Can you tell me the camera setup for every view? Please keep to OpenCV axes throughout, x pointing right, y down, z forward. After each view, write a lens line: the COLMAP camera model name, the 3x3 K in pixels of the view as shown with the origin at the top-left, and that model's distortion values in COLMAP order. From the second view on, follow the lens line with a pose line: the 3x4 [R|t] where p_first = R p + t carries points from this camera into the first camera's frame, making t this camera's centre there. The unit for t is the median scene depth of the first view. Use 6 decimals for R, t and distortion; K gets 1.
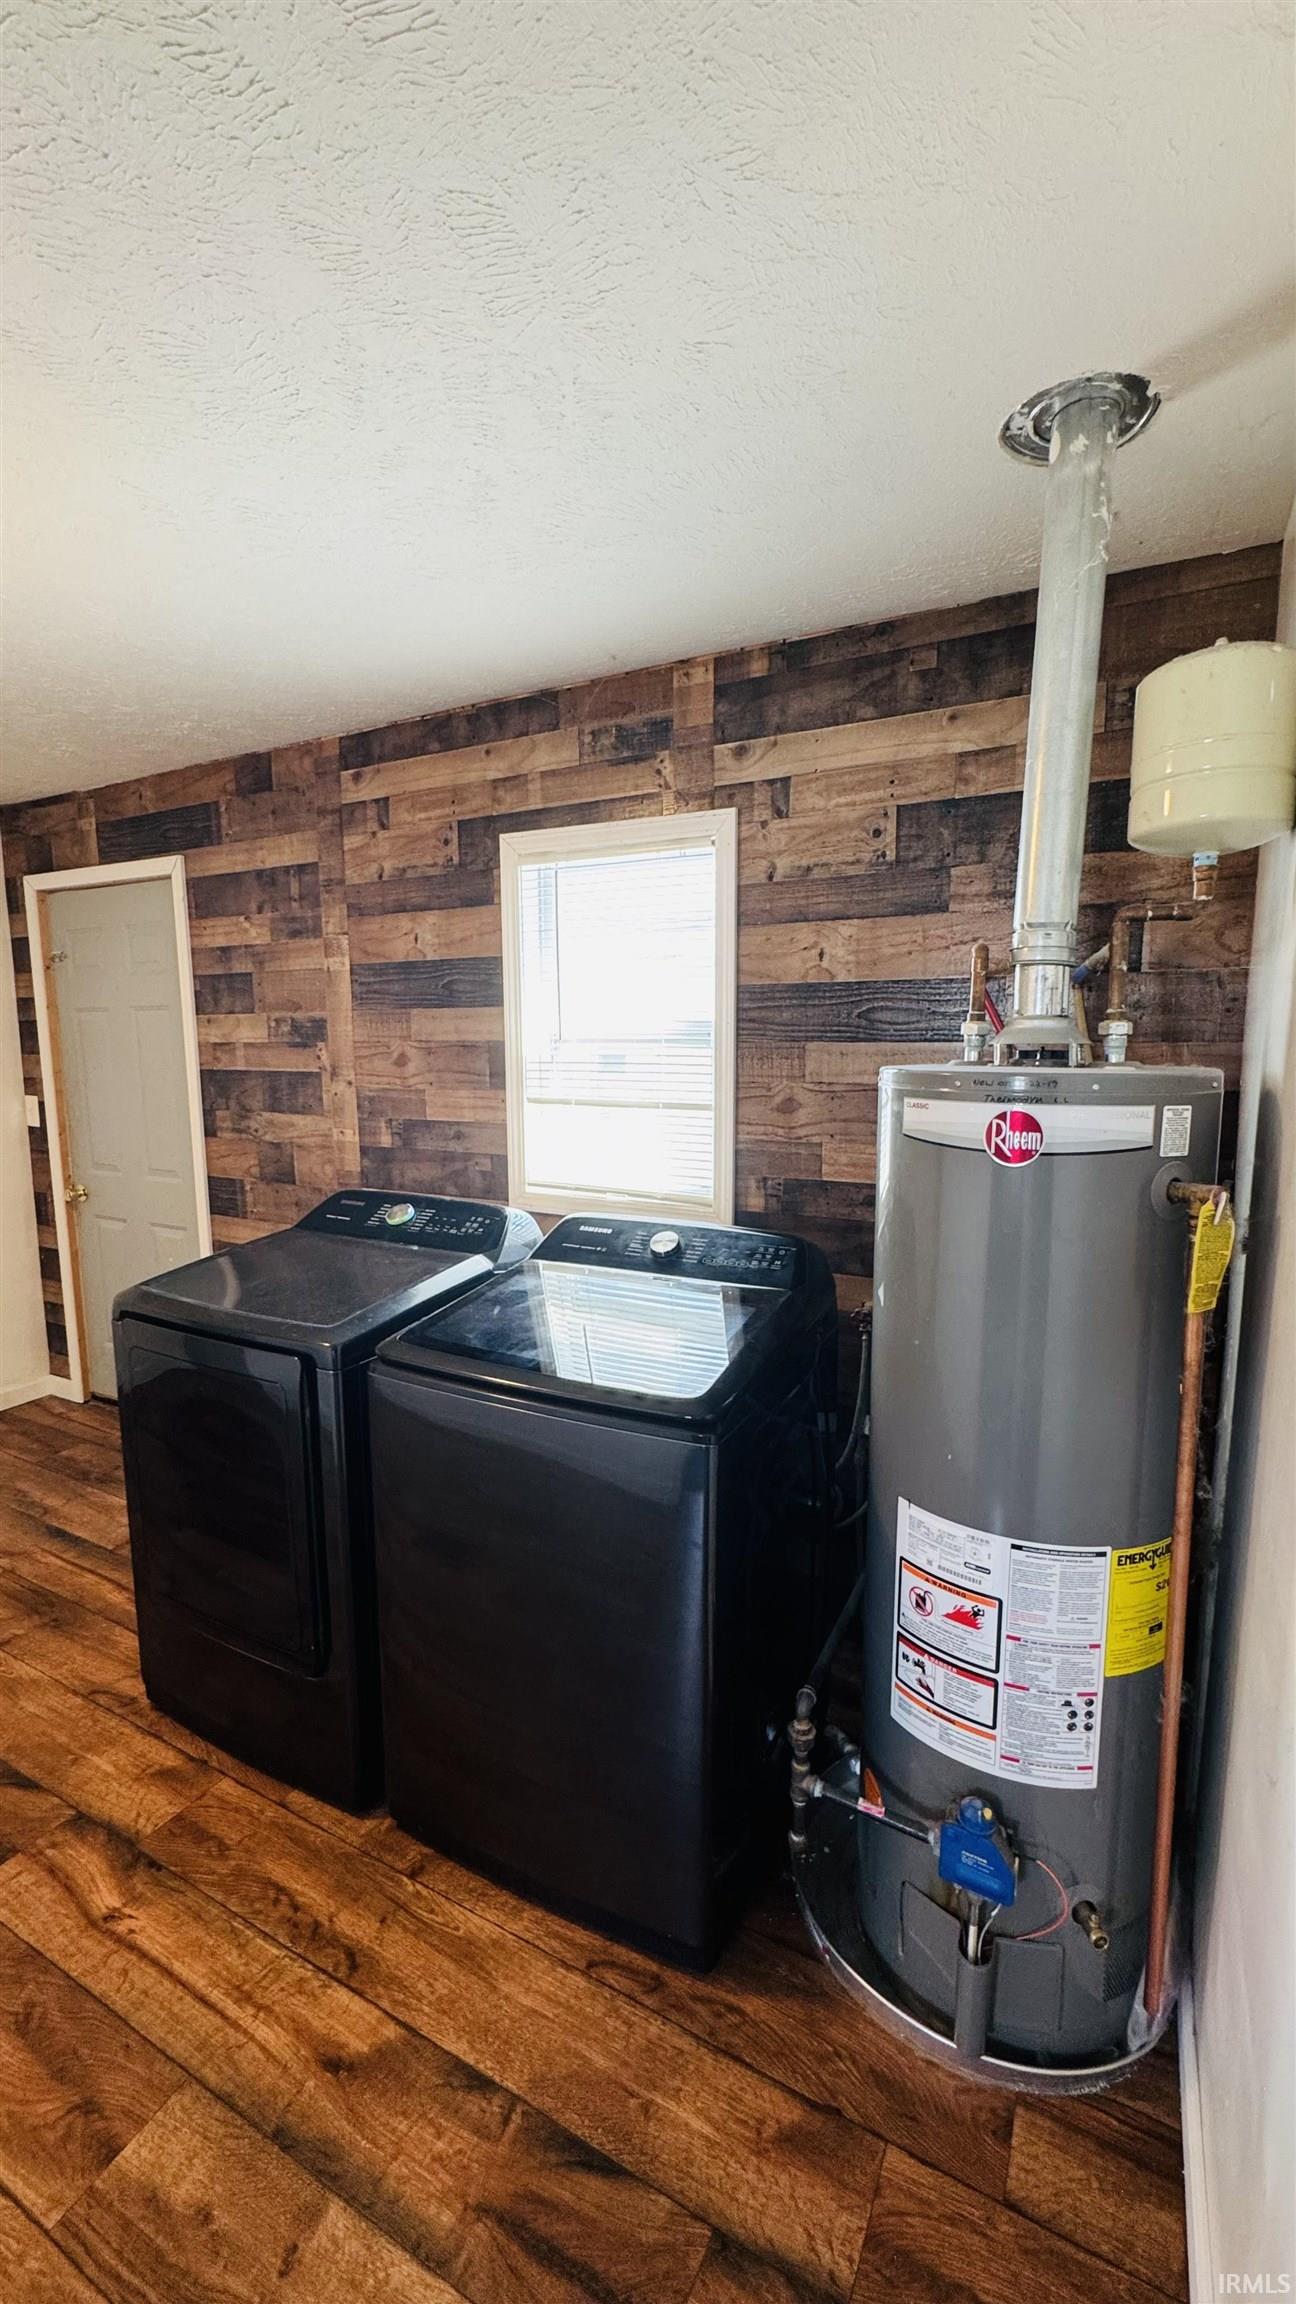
lens RADIAL K [[934.0, 0, 642.3], [0, 934.0, 1157.3], [0, 0, 1]] dist [-0.000866, -0.000357]
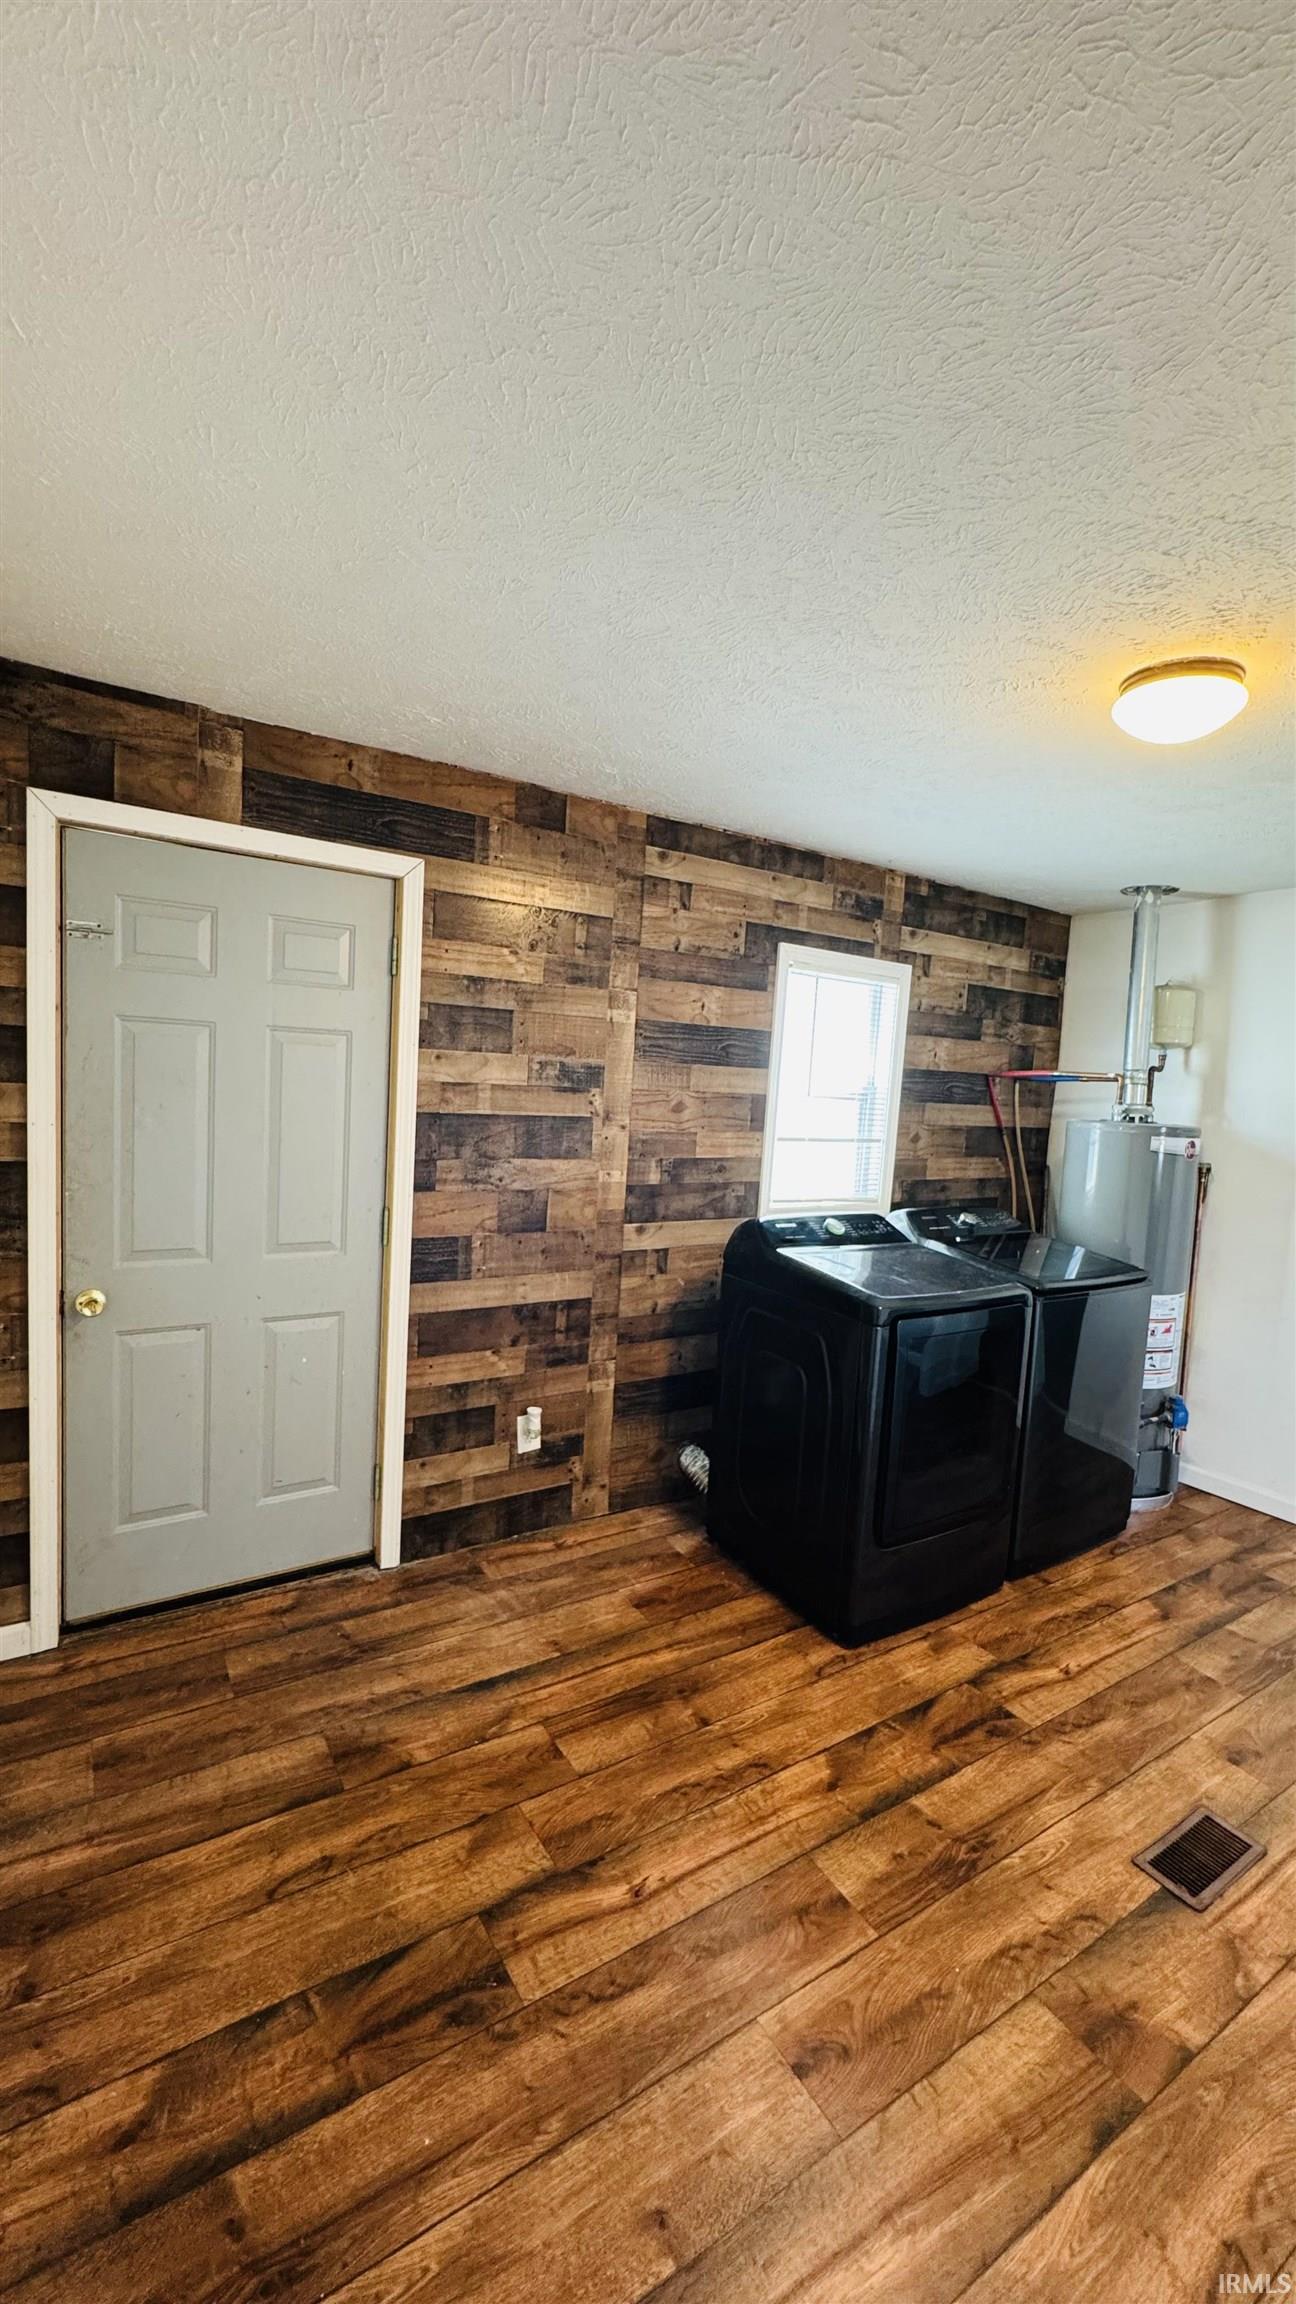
lens RADIAL K [[950.4, 0, 641.4], [0, 950.4, 1157.0], [0, 0, 1]] dist [0.002033, 0.000276]
pose [[0.476259, -0.047639, 0.878014, -1.340854], [0.056568, 0.998123, 0.023472, -0.074217], [-0.877484, 0.038489, 0.478060, 0.490100]]
